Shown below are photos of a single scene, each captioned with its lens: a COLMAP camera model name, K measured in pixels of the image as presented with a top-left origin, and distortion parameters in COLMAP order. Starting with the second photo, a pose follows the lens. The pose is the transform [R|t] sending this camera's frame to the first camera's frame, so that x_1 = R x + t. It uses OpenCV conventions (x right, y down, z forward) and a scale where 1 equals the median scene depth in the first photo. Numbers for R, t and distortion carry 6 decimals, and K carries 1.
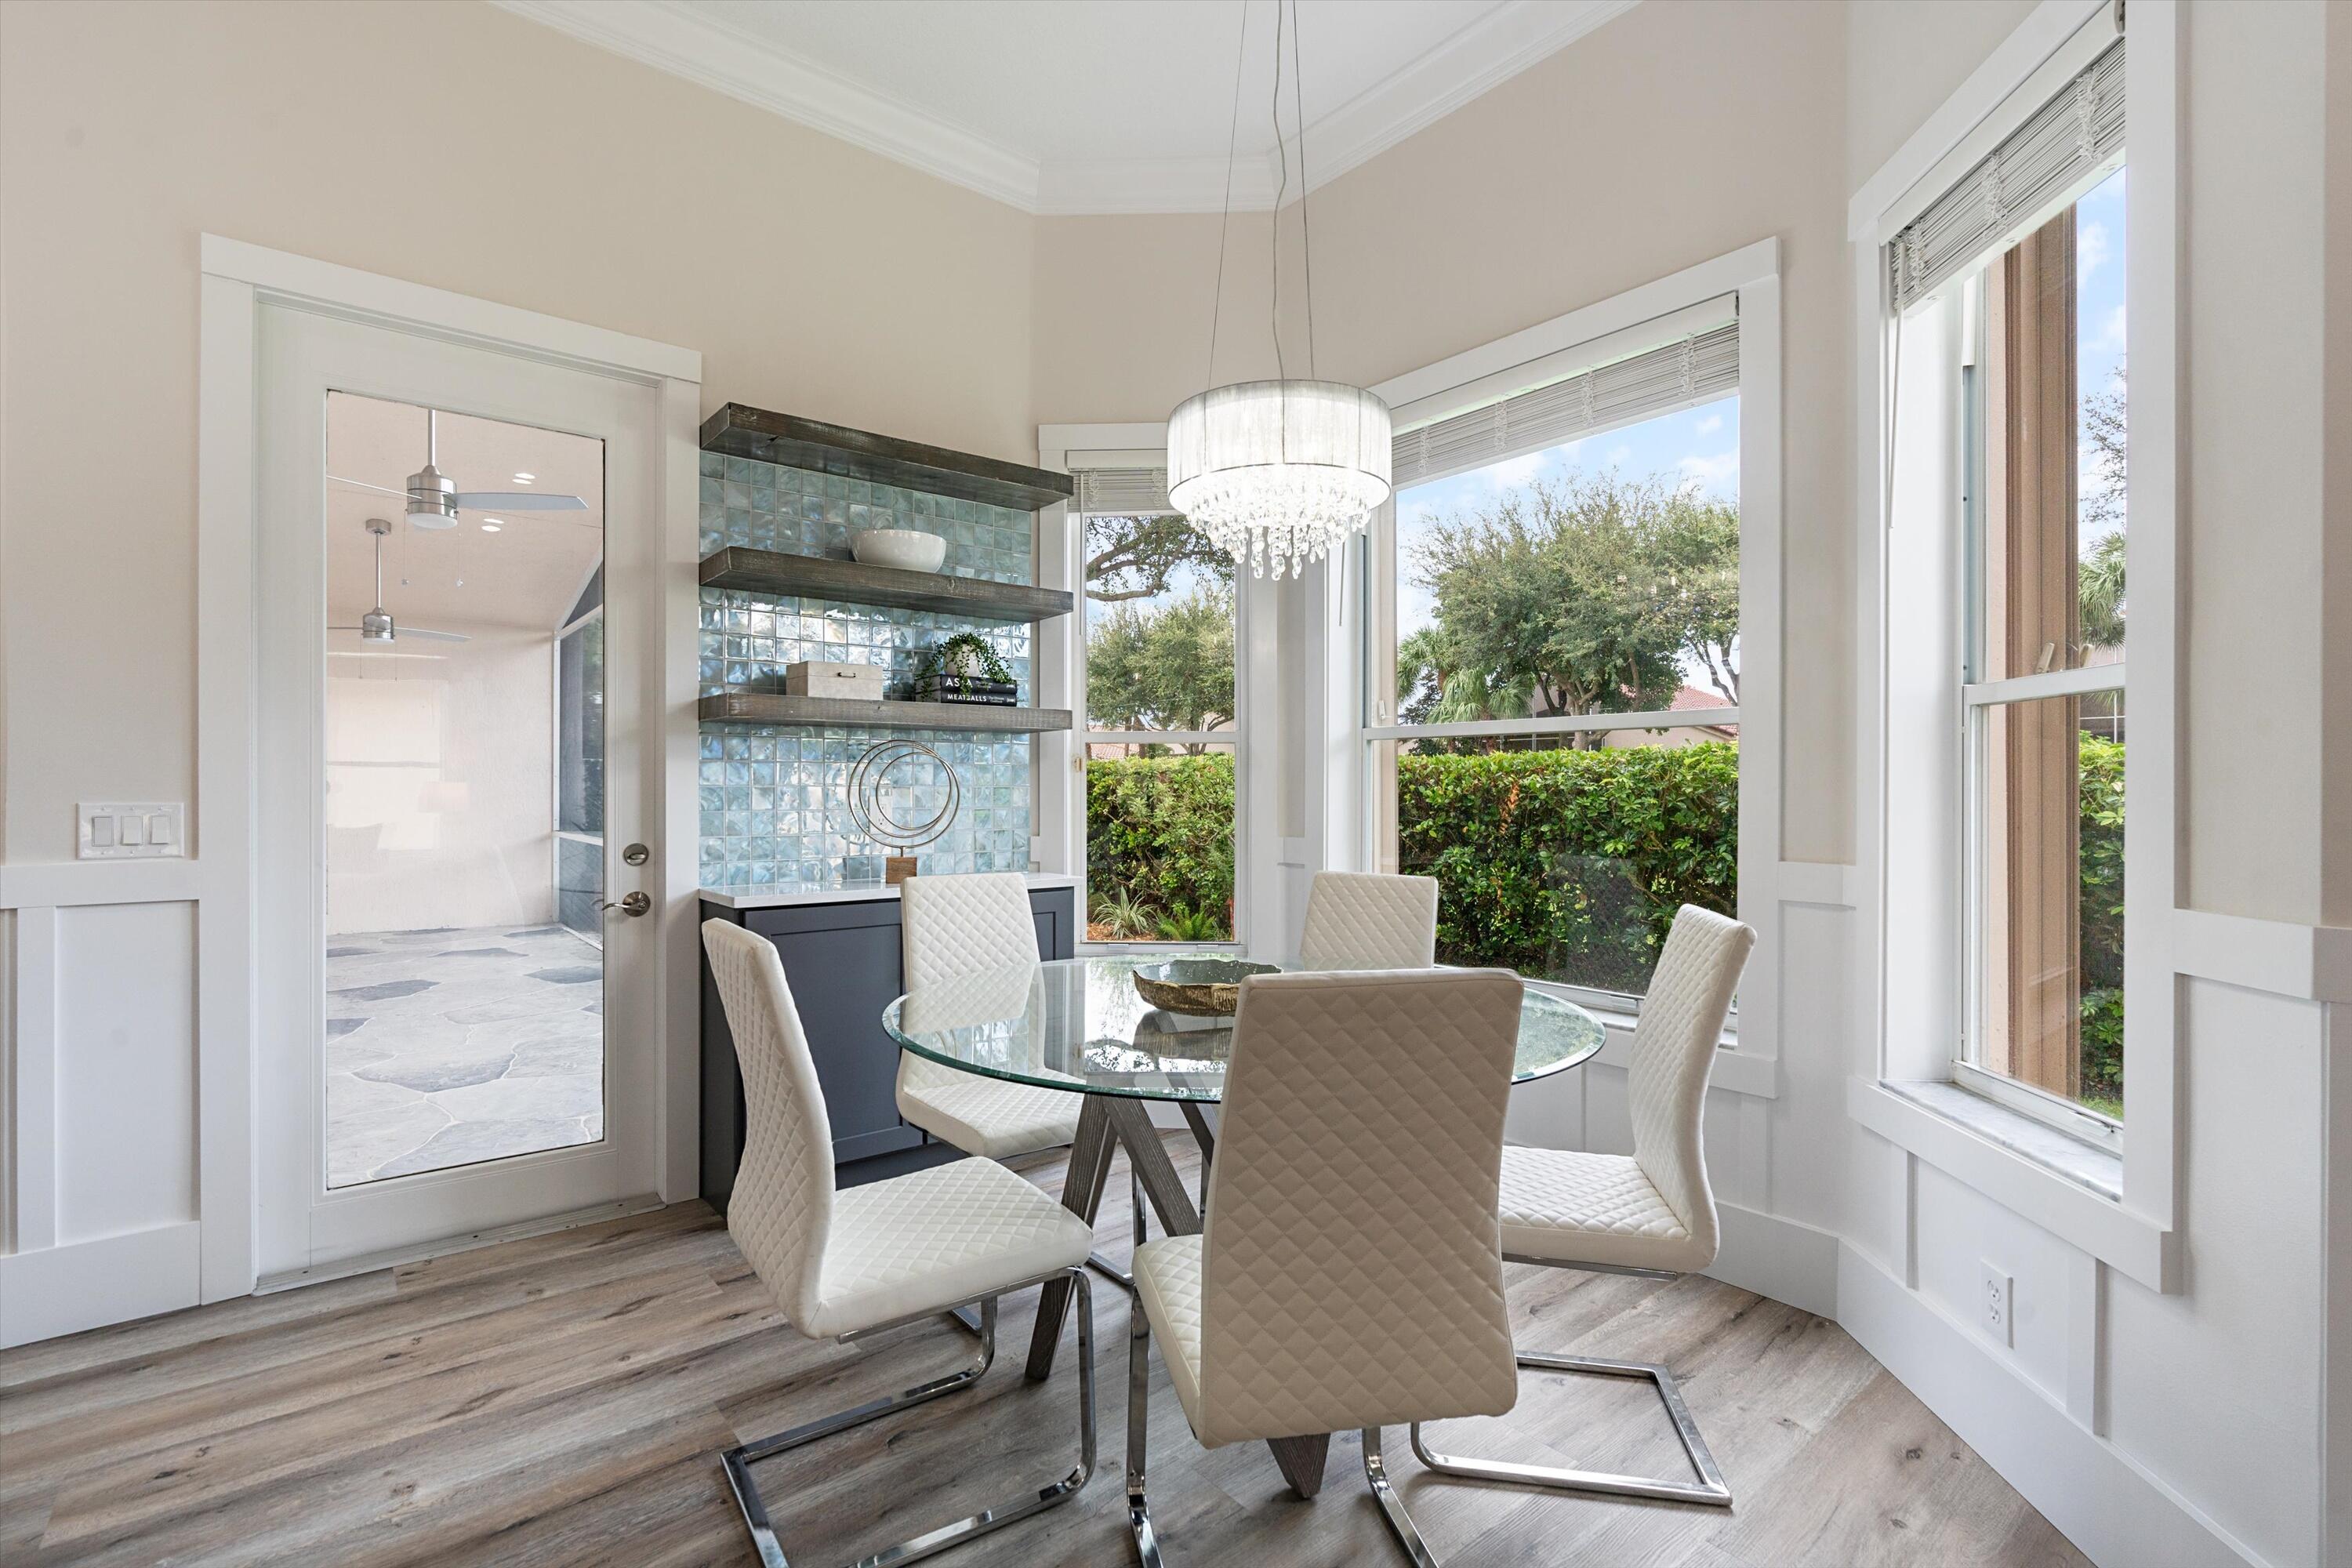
lens RADIAL K [[1089.2, 0, 1167.1], [0, 1089.2, 781.5], [0, 0, 1]] dist [-0.001293, -0.000479]
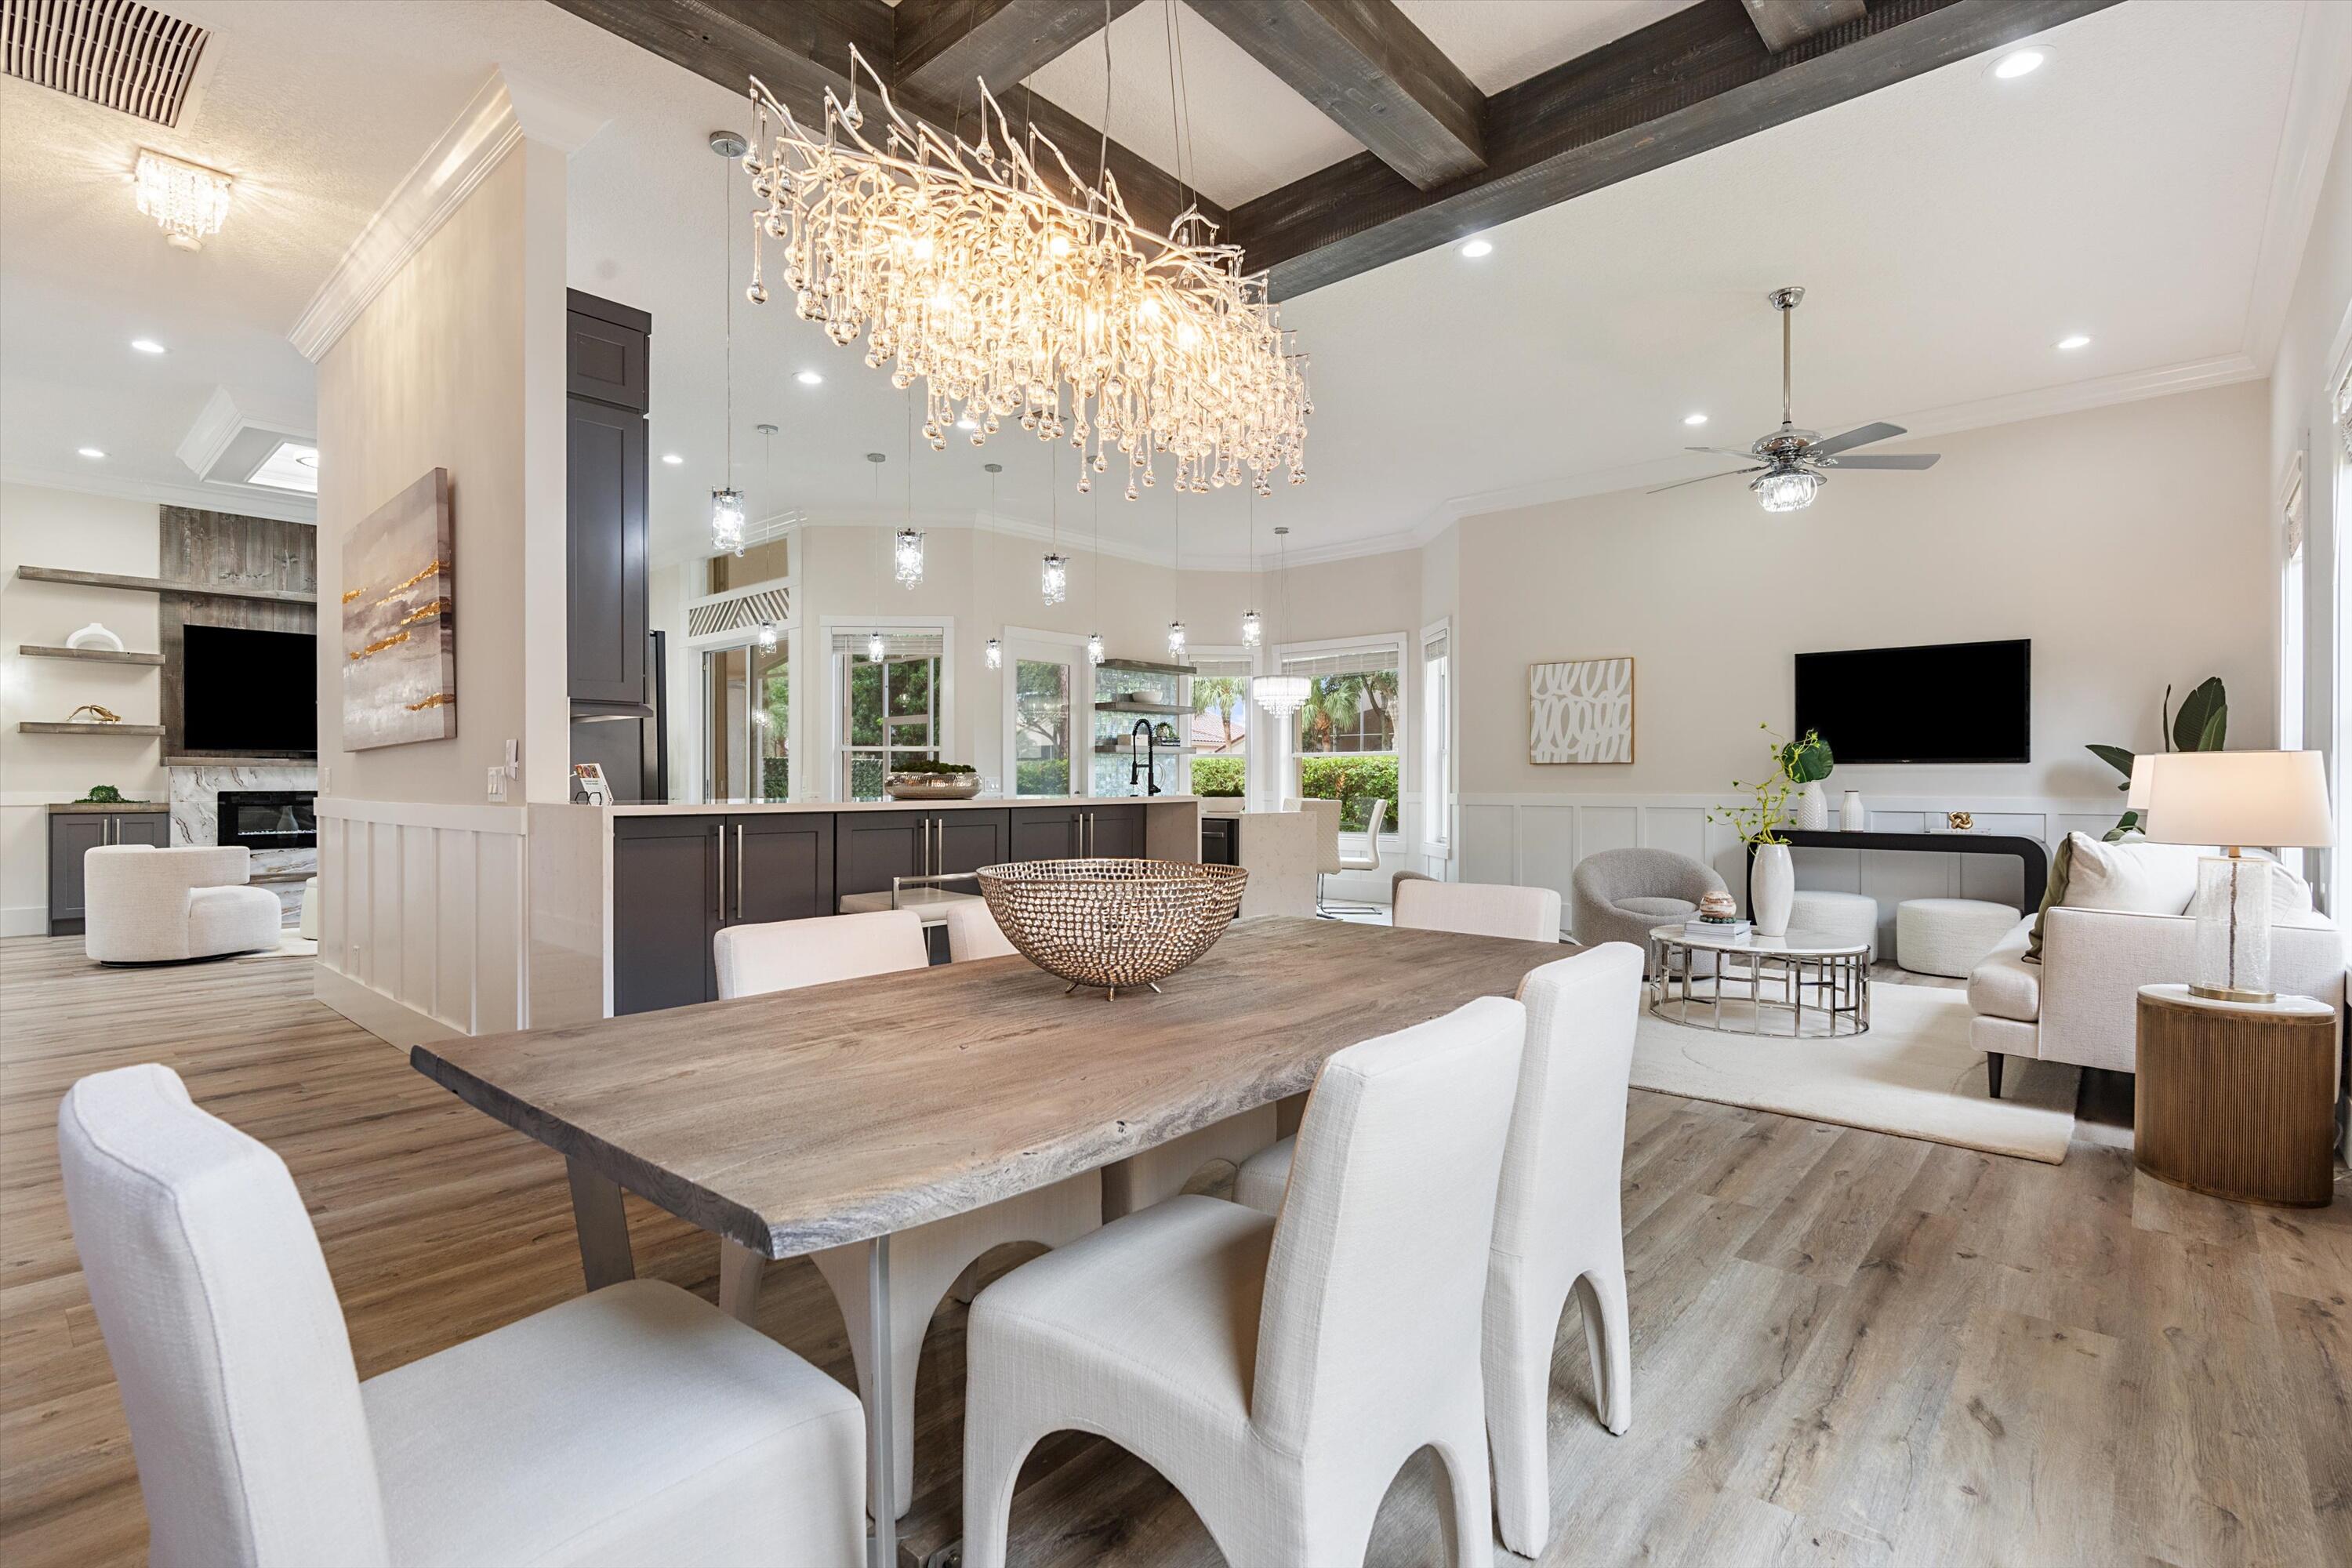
lens RADIAL K [[1089.2, 0, 1167.1], [0, 1089.2, 781.5], [0, 0, 1]] dist [-0.001293, -0.000479]
pose [[0.989309, -0.001120, 0.145831, -0.398778], [-0.000244, 0.999956, 0.009335, -0.000571], [-0.145835, -0.009271, 0.989265, -1.273579]]
